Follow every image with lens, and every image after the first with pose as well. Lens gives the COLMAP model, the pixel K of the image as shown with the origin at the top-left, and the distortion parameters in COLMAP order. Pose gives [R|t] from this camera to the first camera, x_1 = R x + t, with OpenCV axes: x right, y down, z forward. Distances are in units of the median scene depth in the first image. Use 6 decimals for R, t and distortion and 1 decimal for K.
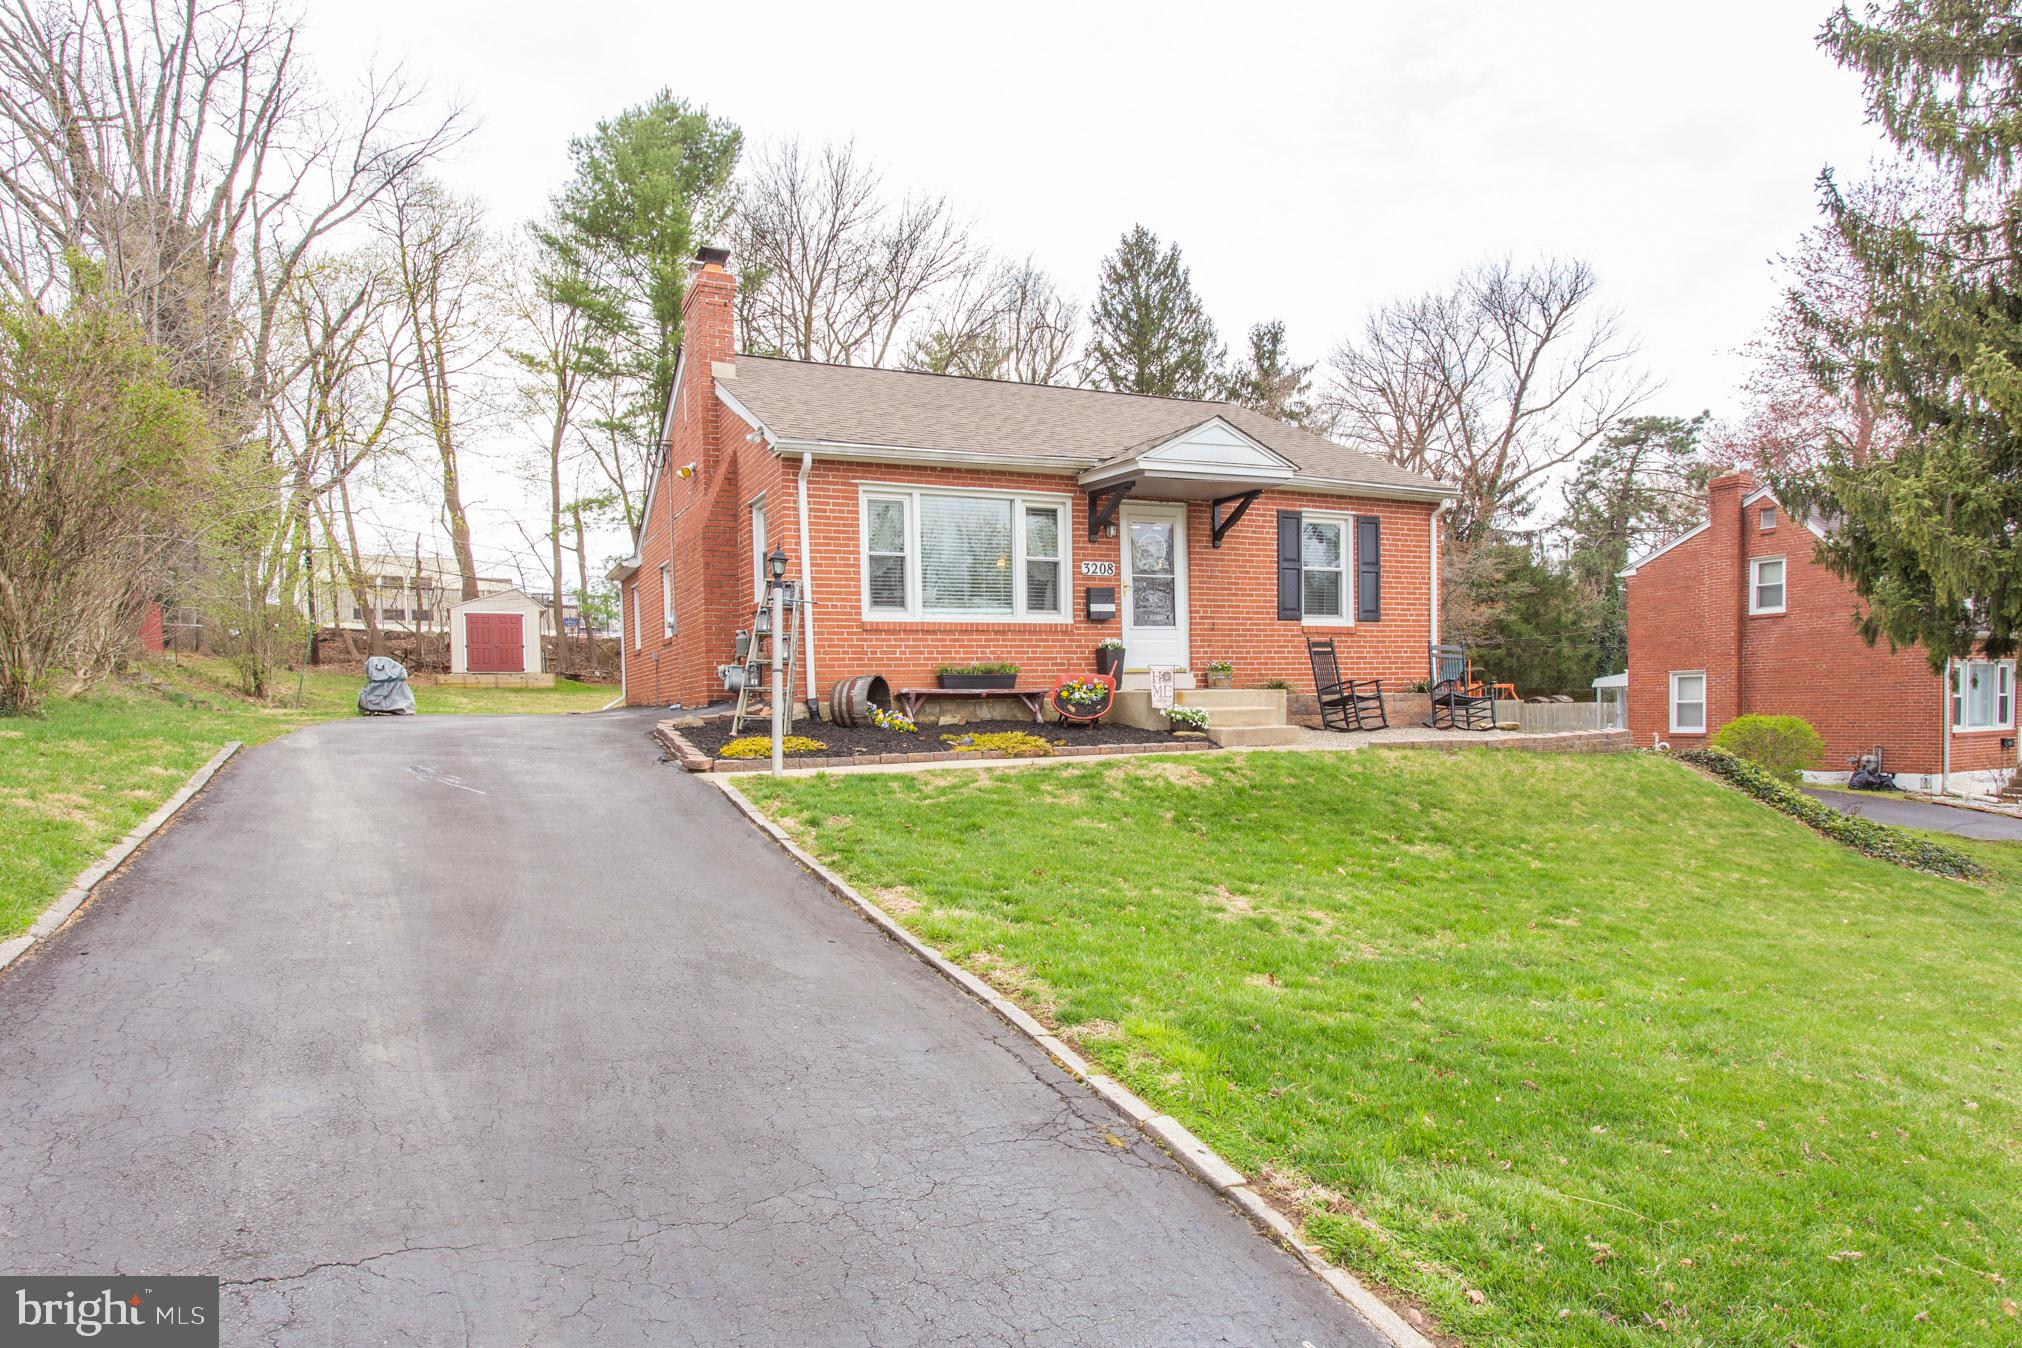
lens RADIAL K [[1203.5, 0, 1016.4], [0, 1203.5, 662.8], [0, 0, 1]] dist [-0.009777, 0.000003]
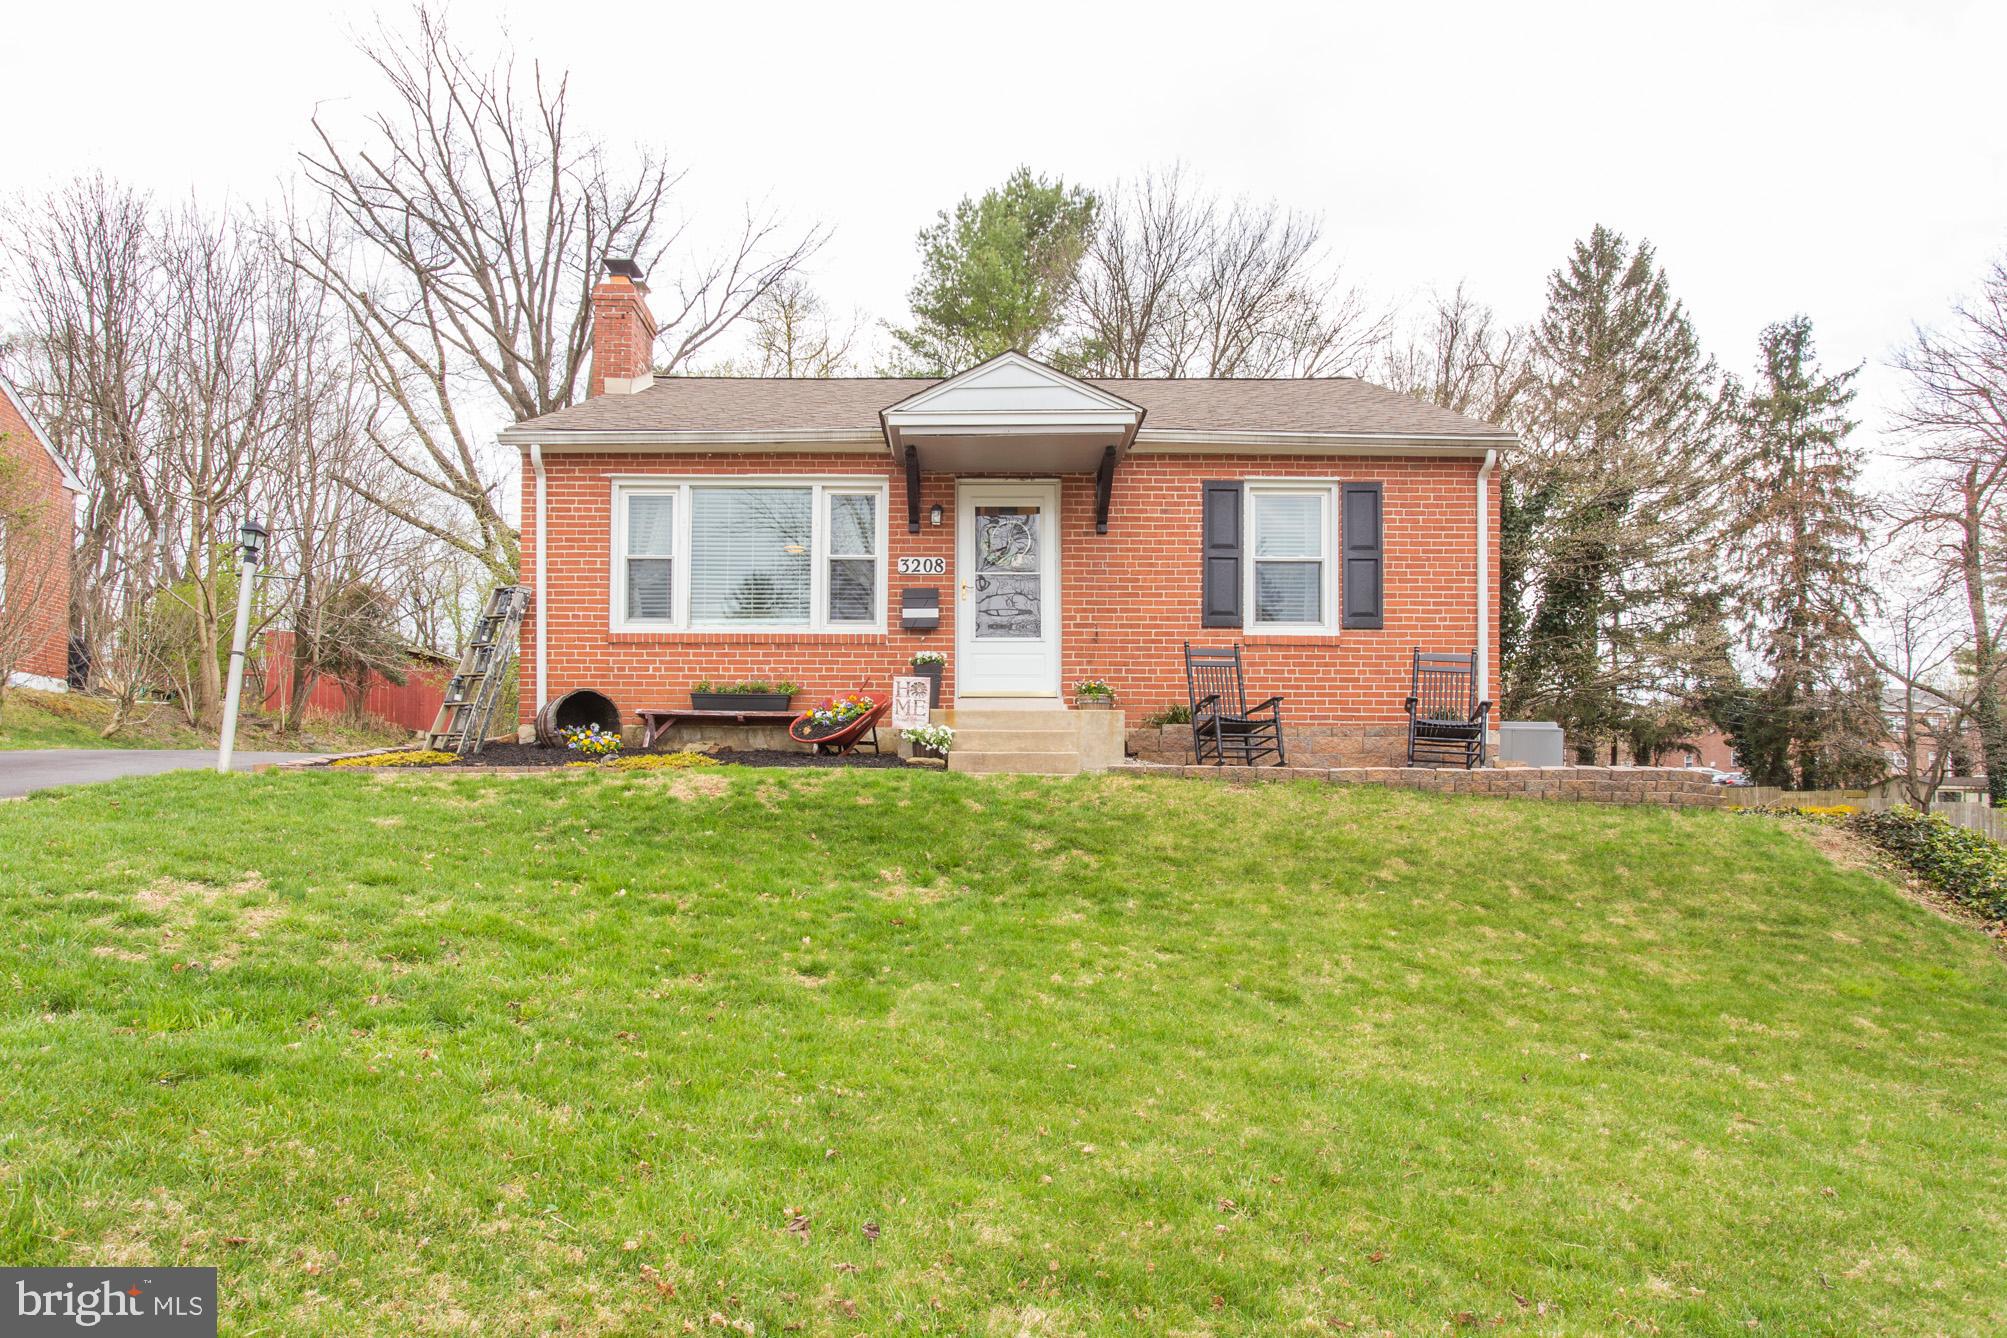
lens RADIAL K [[1323.1, 0, 998.3], [0, 1323.1, 682.6], [0, 0, 1]] dist [-0.017958, 0.001921]
pose [[0.904788, -0.026524, -0.425035, 0.460030], [-0.007481, 0.996915, -0.078138, 0.063763], [0.425796, 0.073878, 0.901798, 0.226243]]
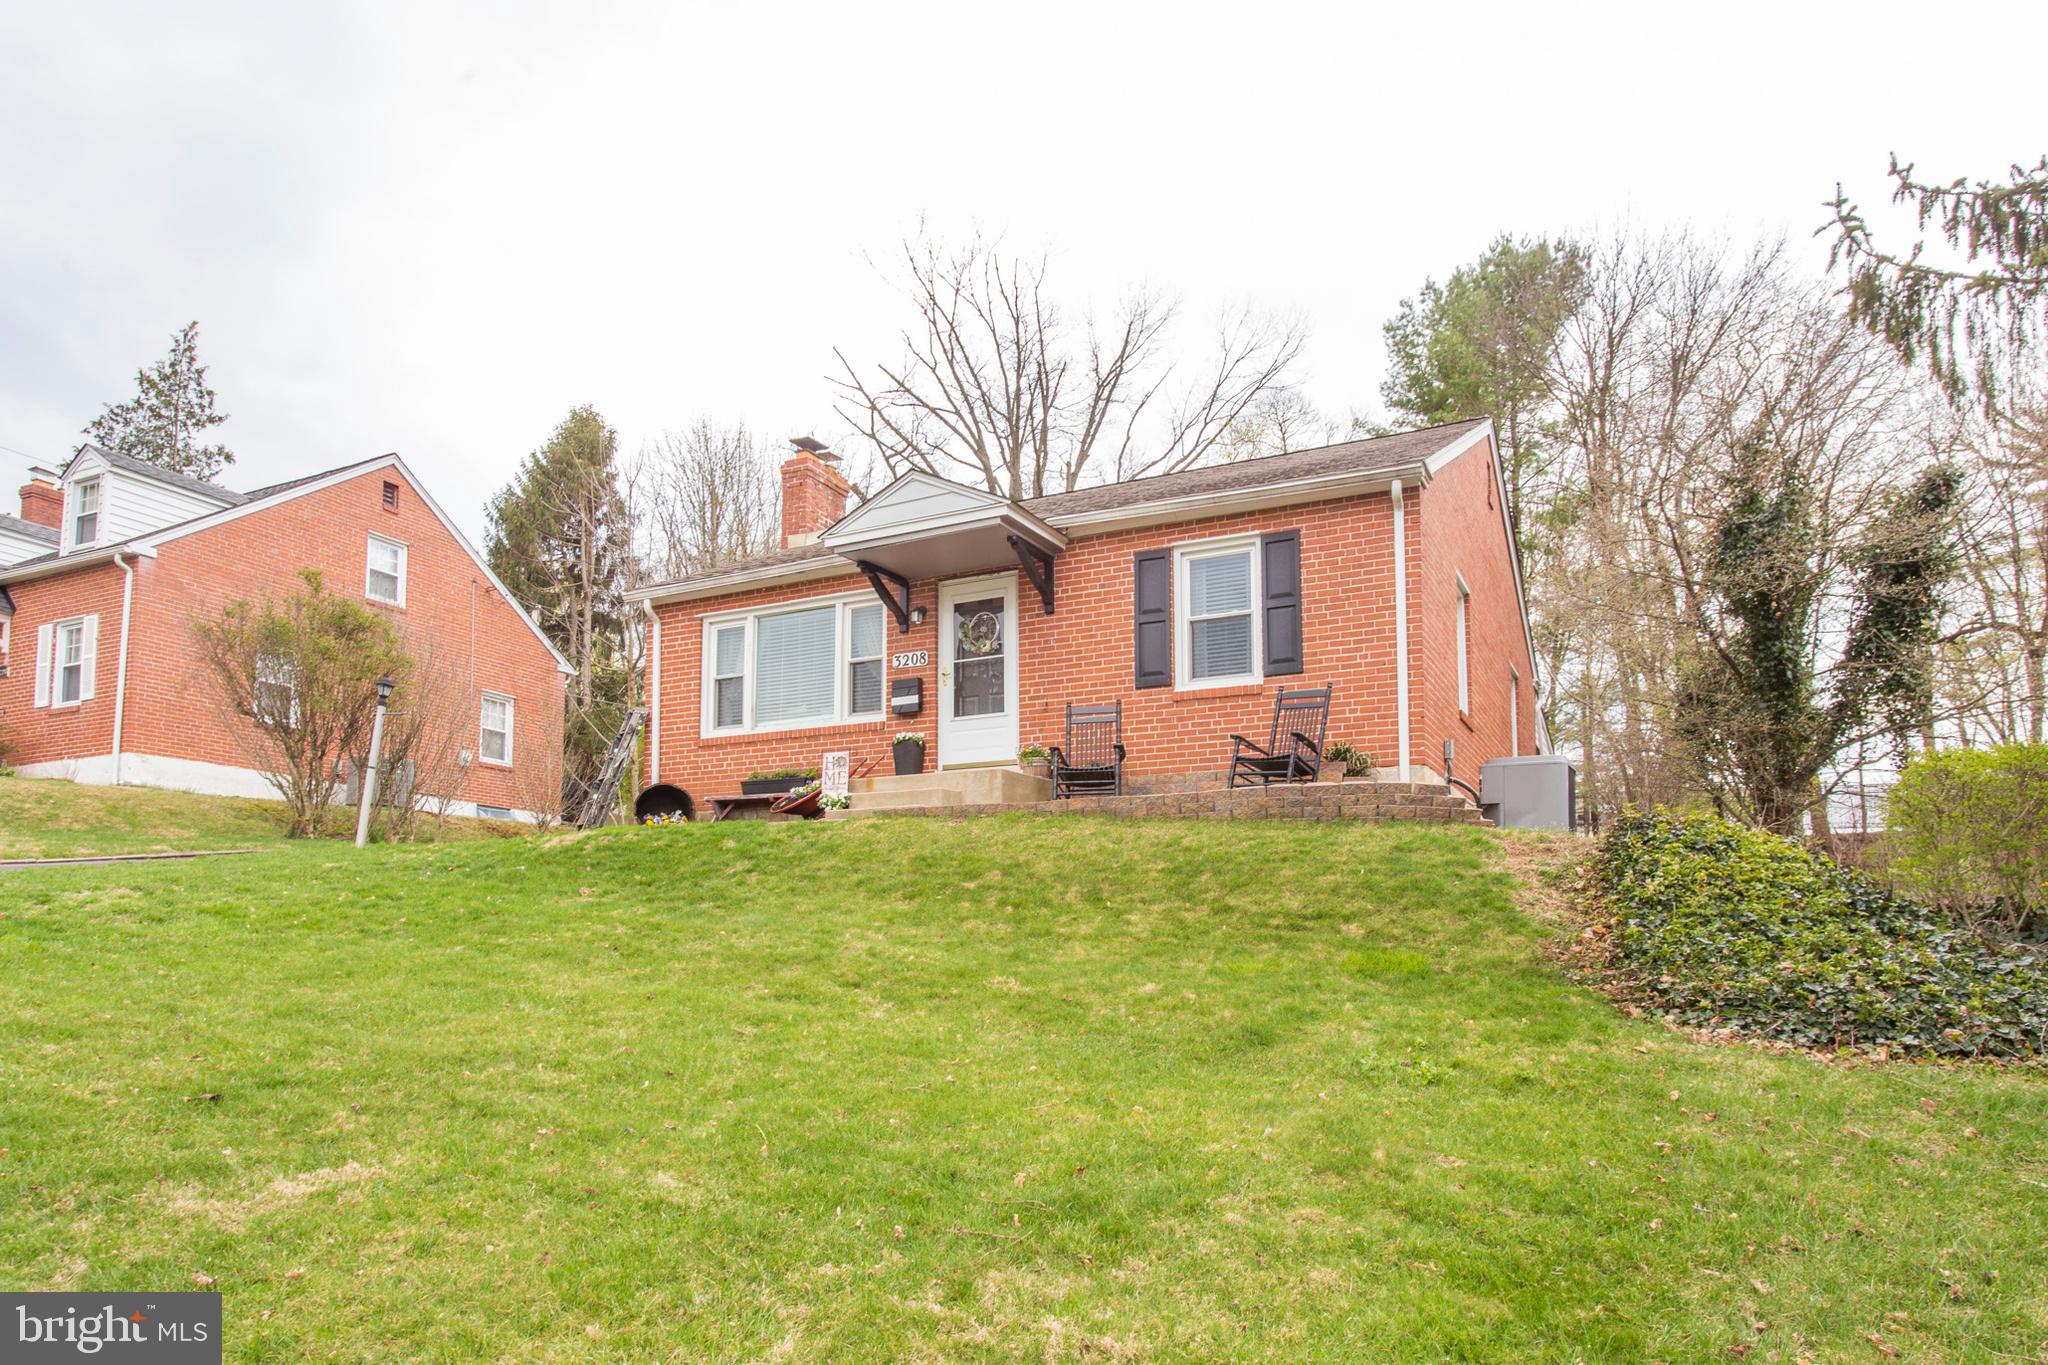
lens RADIAL K [[1373.5, 0, 1022.6], [0, 1373.5, 692.0], [0, 0, 1]] dist [-0.023917, 0.000052]
pose [[0.601780, -0.141025, -0.786112, 0.900808], [0.013288, 0.985919, -0.166697, 0.117586], [0.798551, 0.089869, 0.595180, 0.420759]]
